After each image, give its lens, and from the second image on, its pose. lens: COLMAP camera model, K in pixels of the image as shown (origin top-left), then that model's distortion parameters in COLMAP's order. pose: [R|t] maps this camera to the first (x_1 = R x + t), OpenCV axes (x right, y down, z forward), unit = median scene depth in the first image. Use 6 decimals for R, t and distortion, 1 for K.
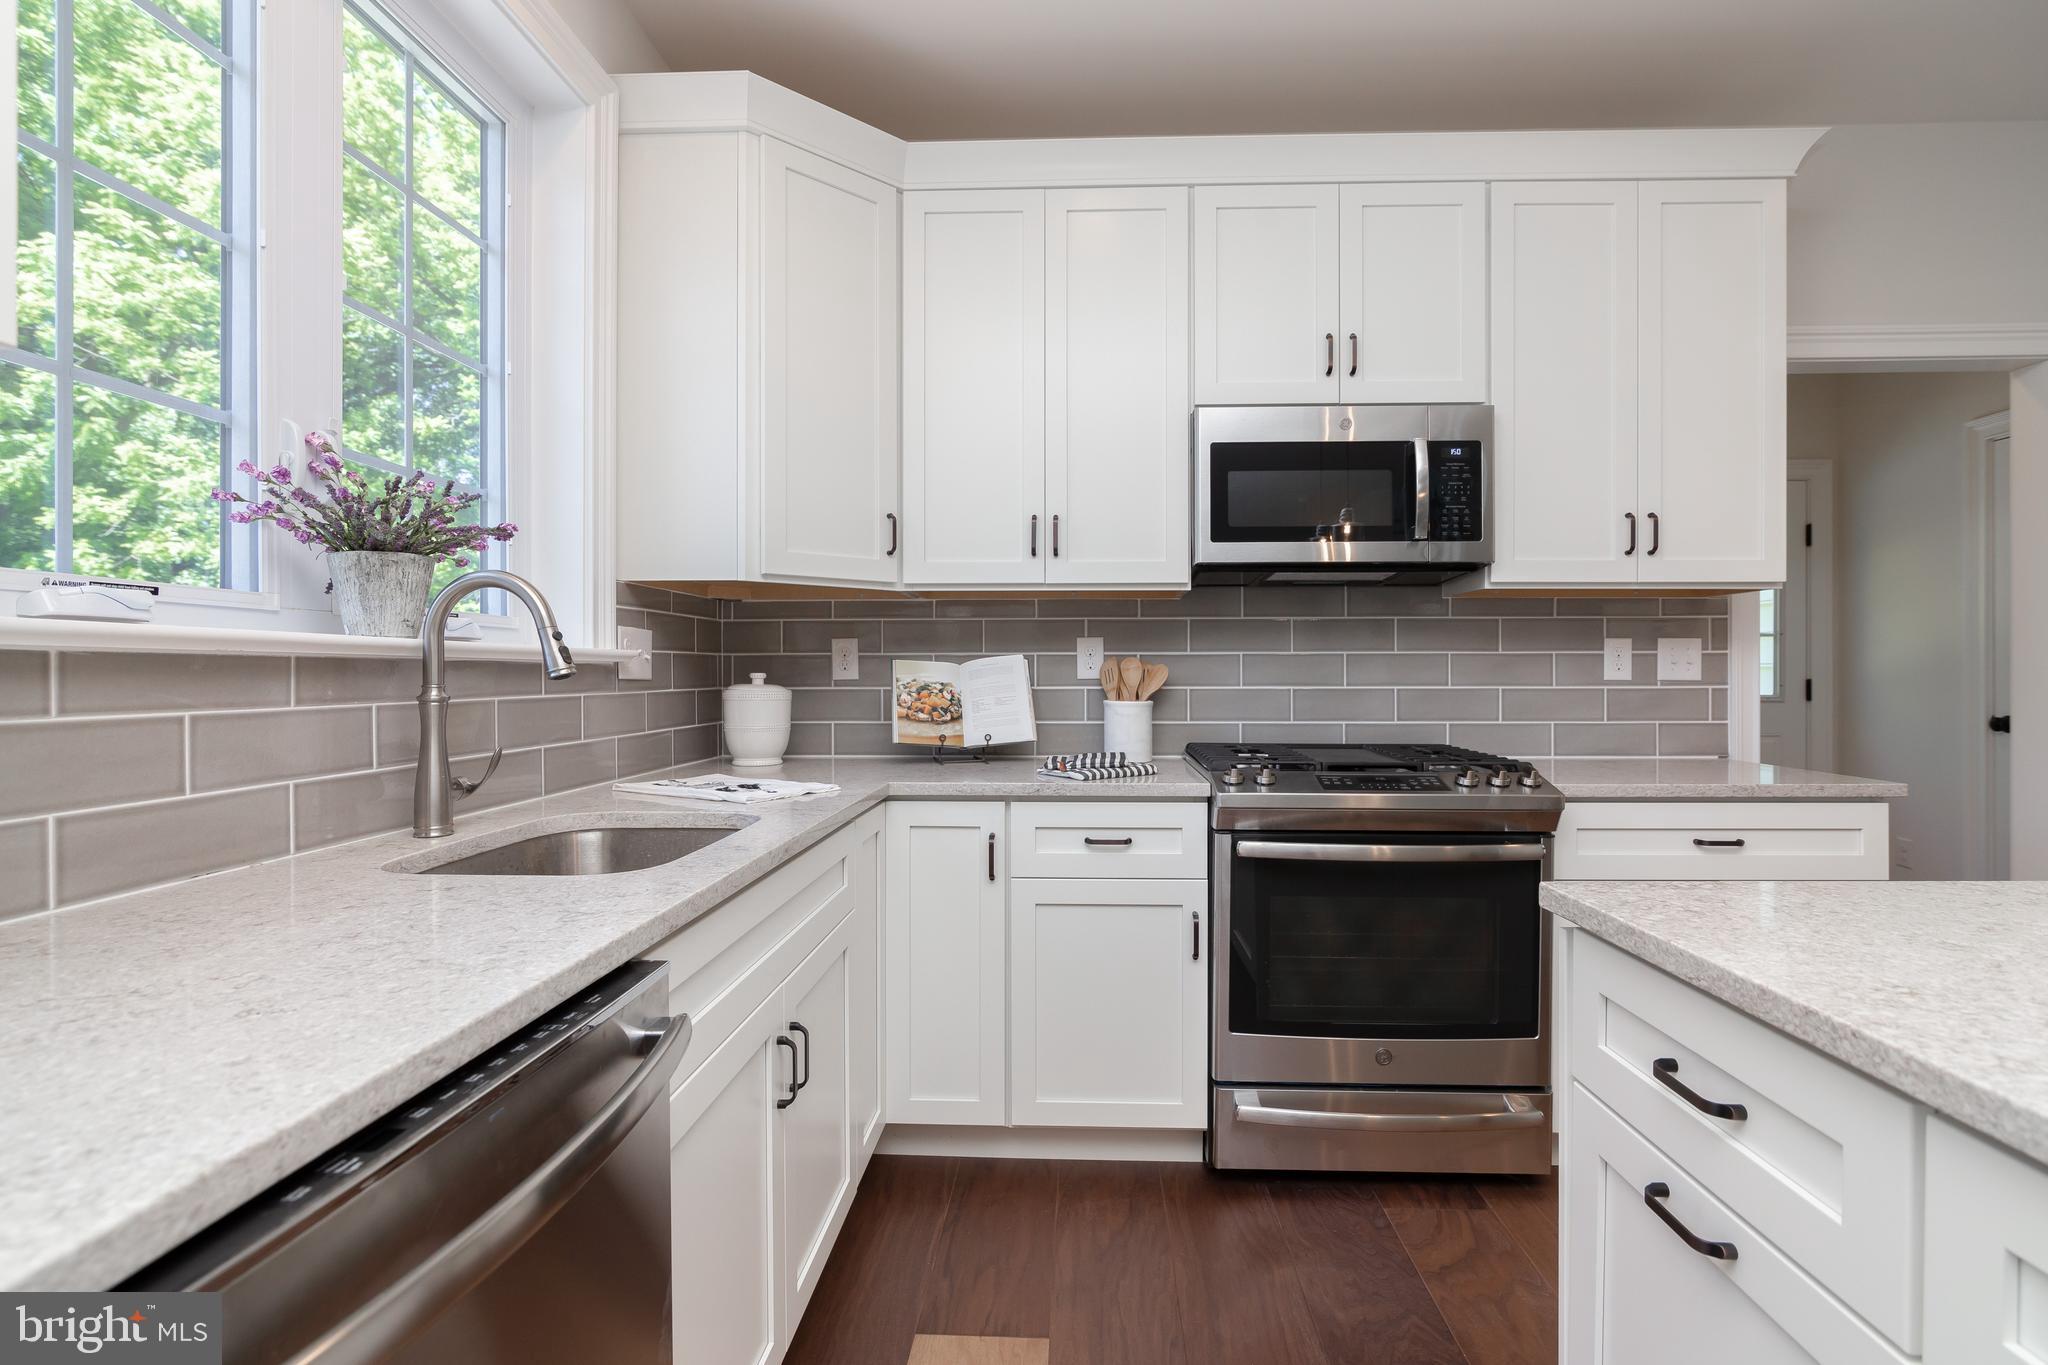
lens RADIAL K [[945.7, 0, 1053.4], [0, 945.7, 675.7], [0, 0, 1]] dist [-0.013050, 0.003903]
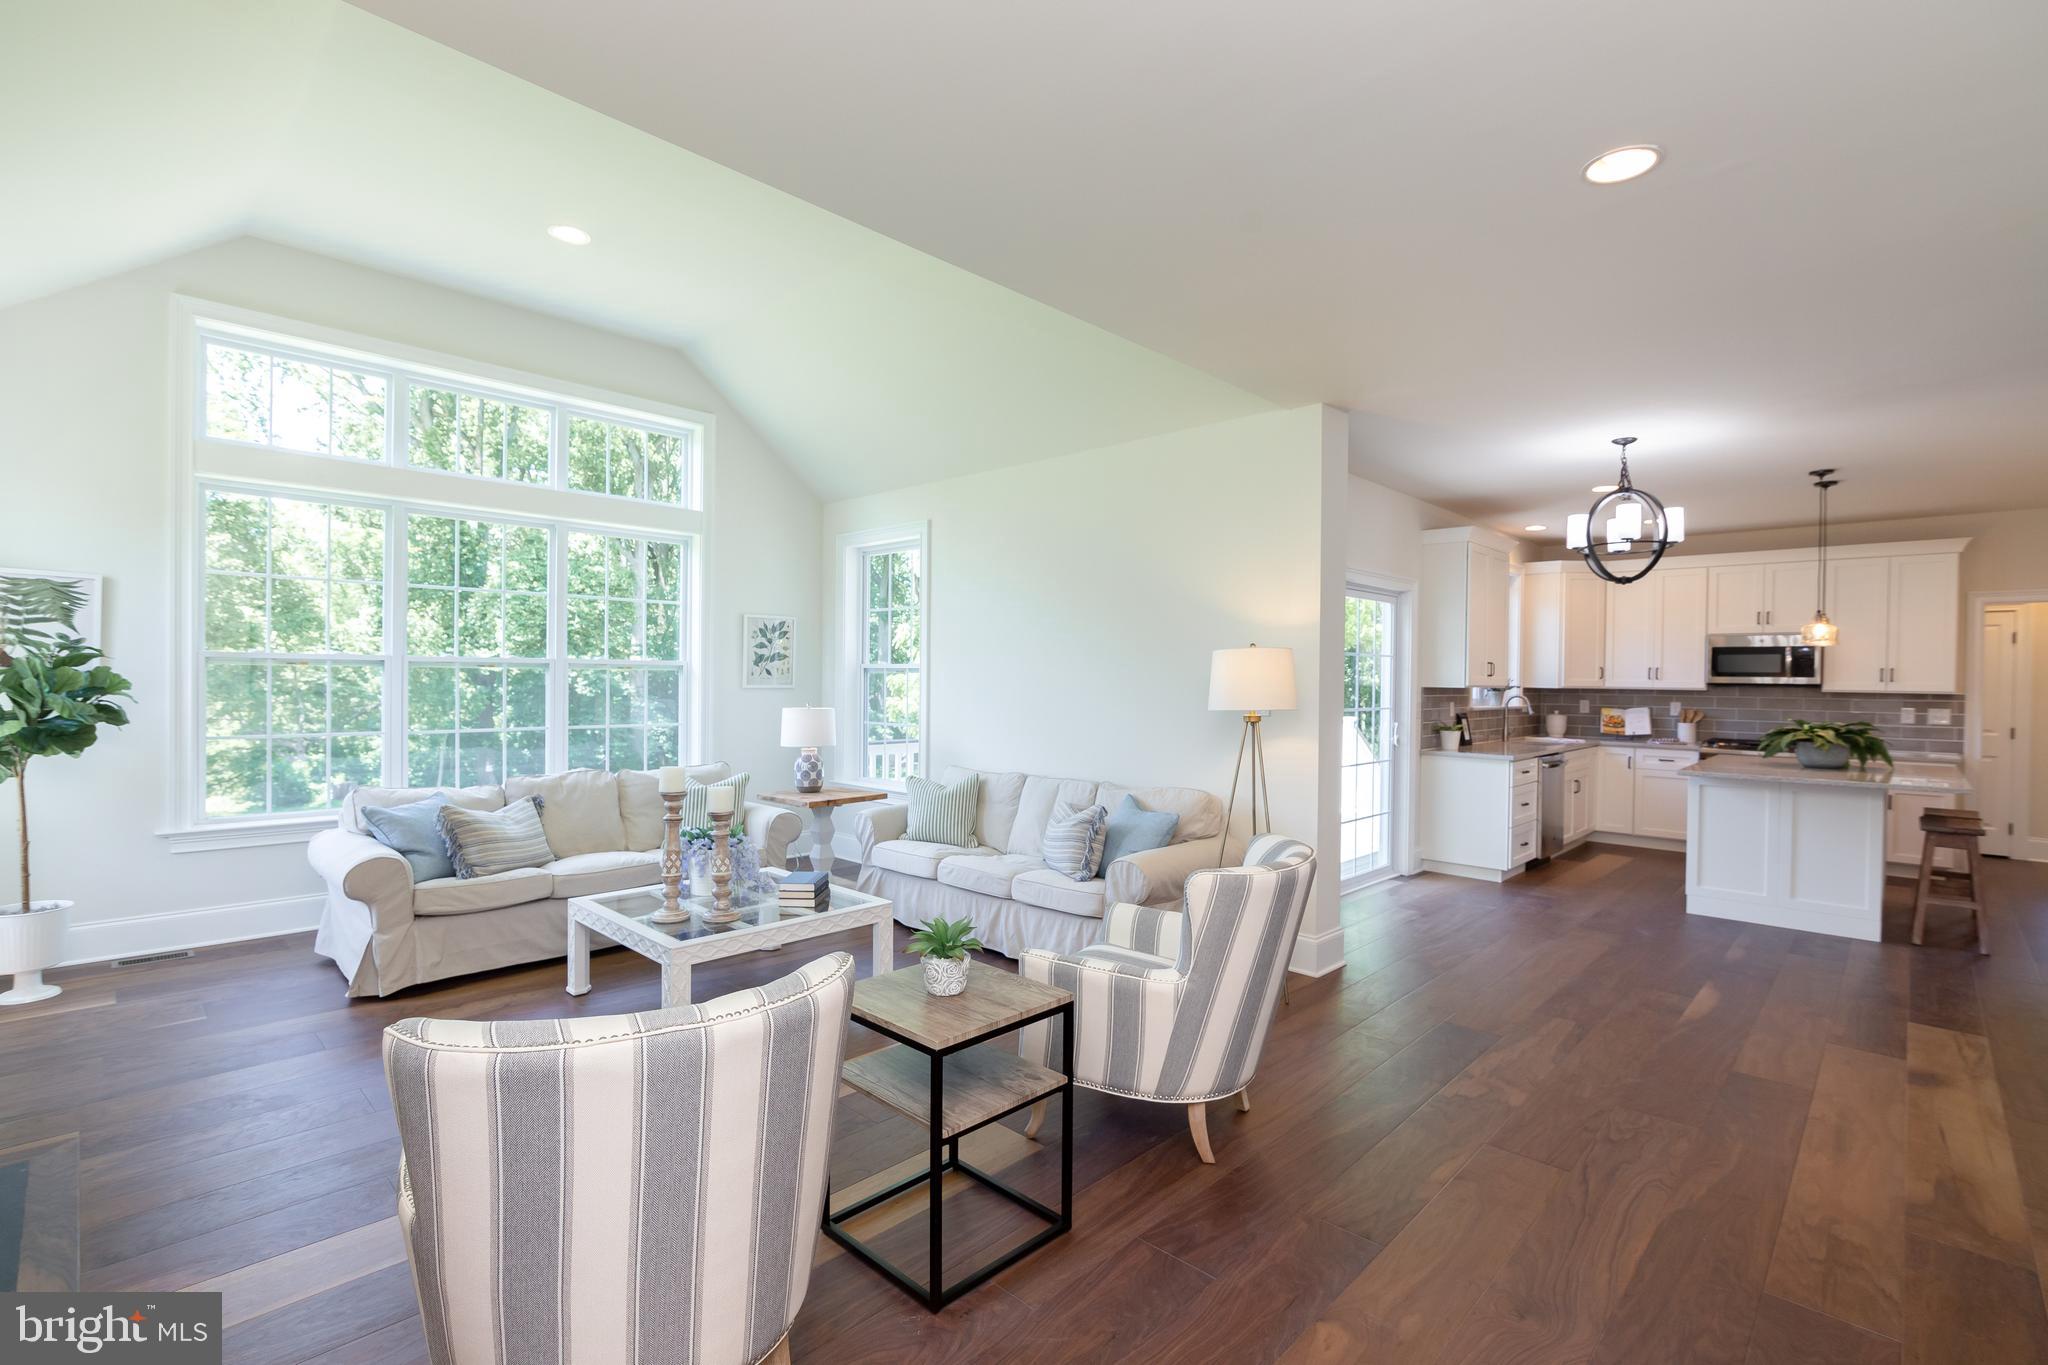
lens RADIAL K [[945.7, 0, 1014.3], [0, 945.7, 688.2], [0, 0, 1]] dist [-0.013050, 0.003903]
pose [[0.745796, 0.017694, -0.665940, 0.544549], [-0.014232, 0.999842, 0.010628, -0.101484], [0.666023, 0.001551, 0.745930, -3.134980]]
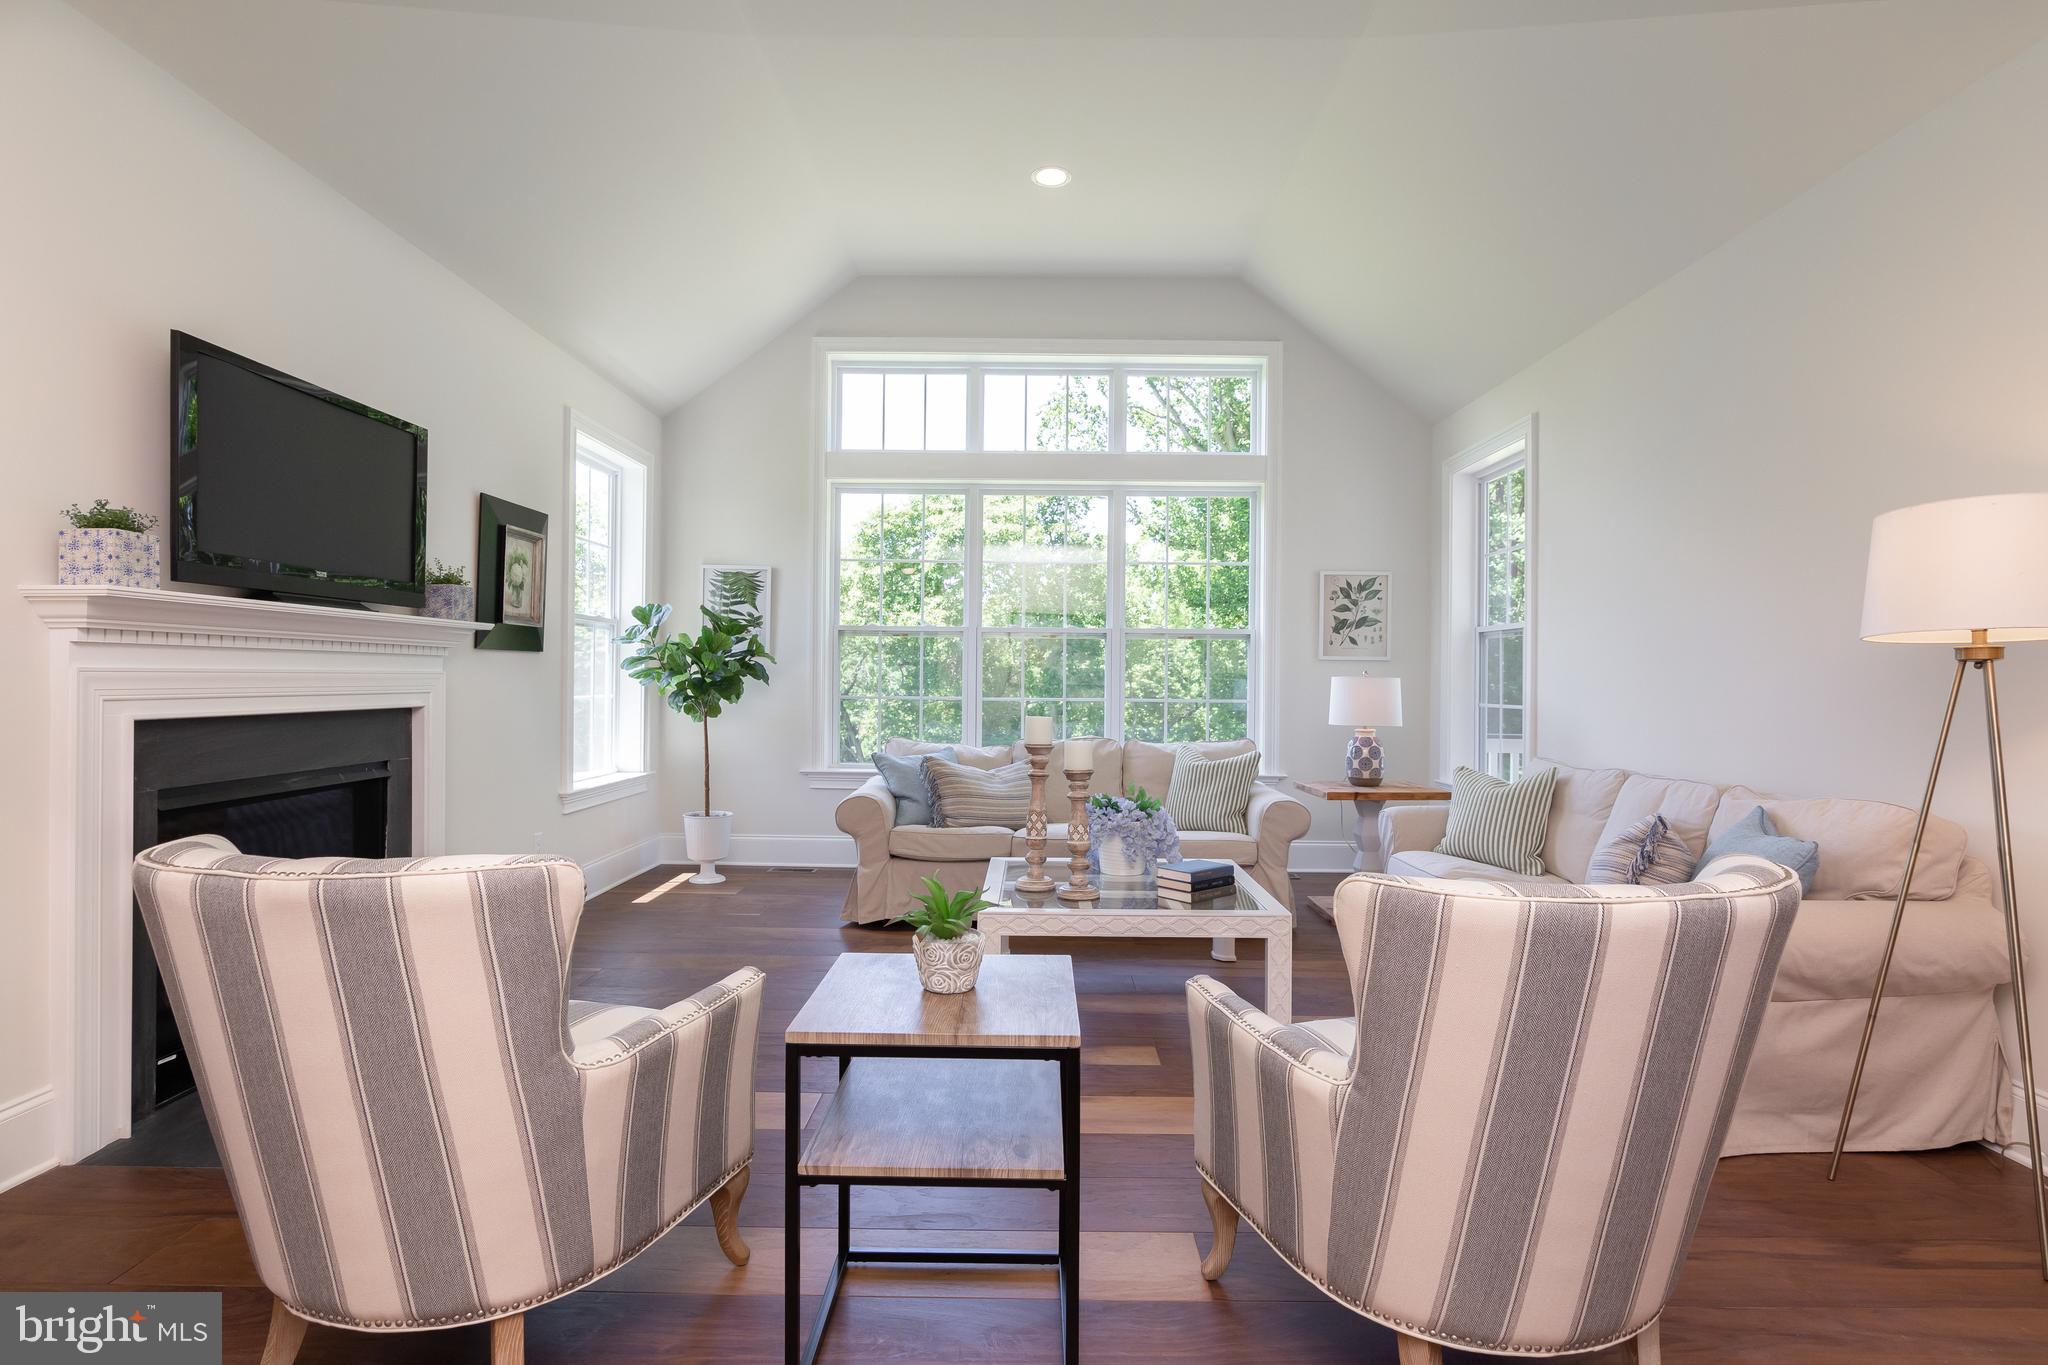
lens RADIAL K [[1017.3, 0, 1016.8], [0, 1017.3, 686.3], [0, 0, 1]] dist [-0.010942, -0.000327]
pose [[0.032032, 0.004644, -0.999476, 0.578786], [-0.014478, 0.999886, 0.004182, 0.008659], [0.999382, 0.014336, 0.032095, -2.392453]]
